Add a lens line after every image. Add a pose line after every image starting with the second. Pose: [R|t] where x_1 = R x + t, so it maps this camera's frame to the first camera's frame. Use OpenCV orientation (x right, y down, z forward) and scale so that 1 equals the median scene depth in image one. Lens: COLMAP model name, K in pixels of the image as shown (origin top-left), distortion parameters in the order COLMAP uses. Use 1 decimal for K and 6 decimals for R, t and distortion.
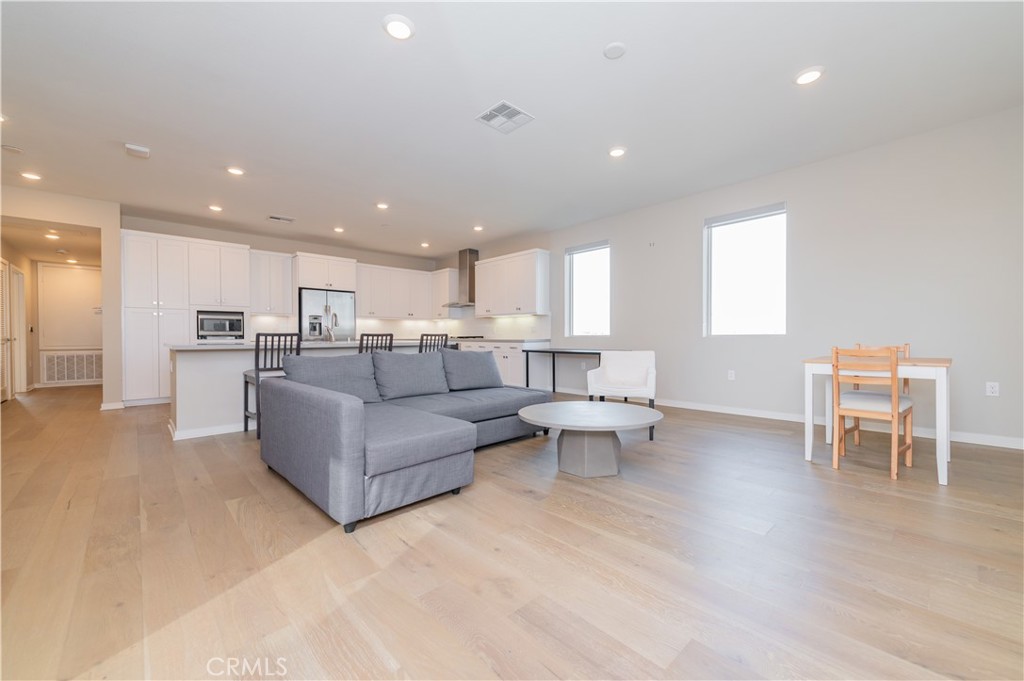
lens RADIAL K [[396.0, 0, 518.4], [0, 396.0, 338.9], [0, 0, 1]] dist [0.000525, -0.000744]
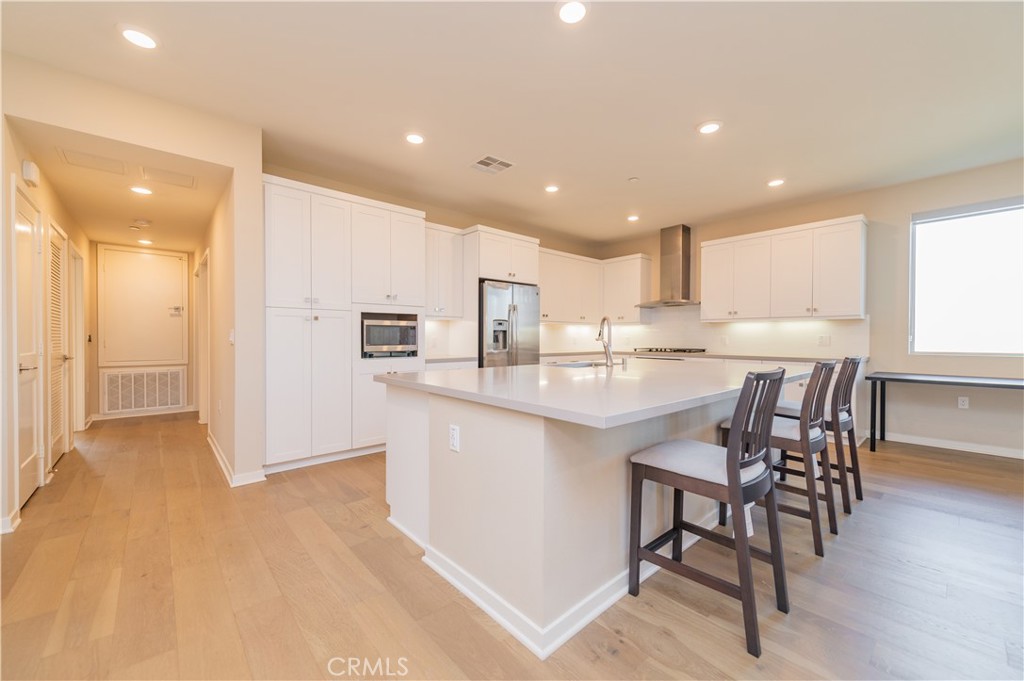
lens RADIAL K [[396.0, 0, 509.3], [0, 396.0, 339.5], [0, 0, 1]] dist [0.000525, -0.000744]
pose [[0.999482, 0.003847, -0.031959, -0.470790], [-0.003889, 0.999992, -0.001239, -0.024716], [0.031954, 0.001363, 0.999488, 0.325535]]
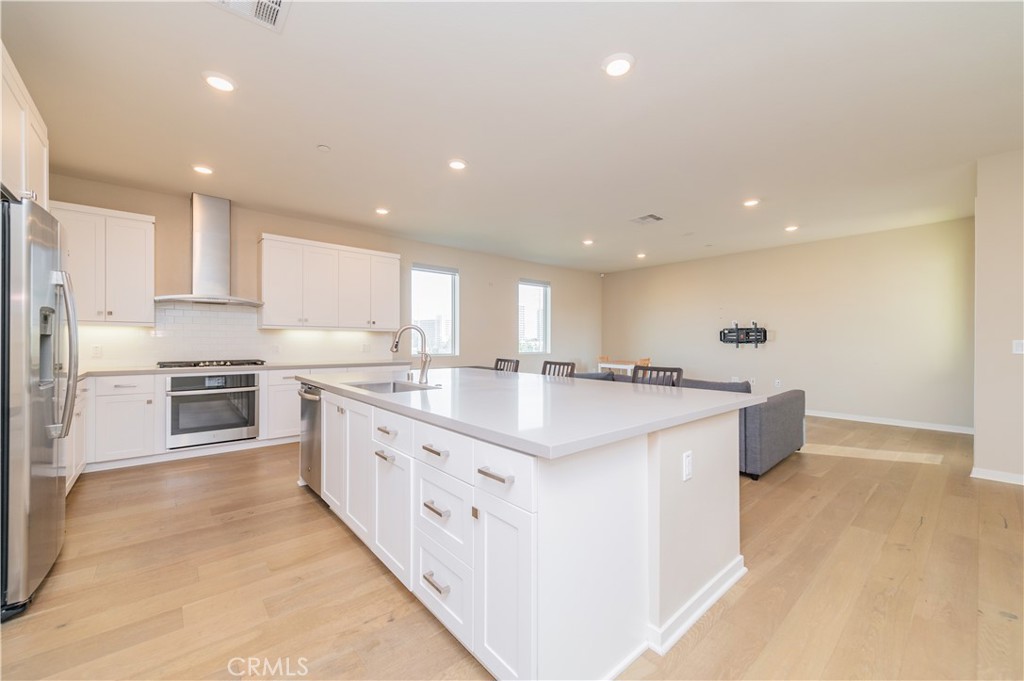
lens RADIAL K [[396.0, 0, 514.8], [0, 396.0, 337.1], [0, 0, 1]] dist [0.000525, -0.000744]
pose [[0.060421, 0.021012, 0.997952, -0.747660], [0.005970, 0.999753, -0.021411, -0.029458], [-0.998155, 0.007251, 0.060280, 0.659002]]
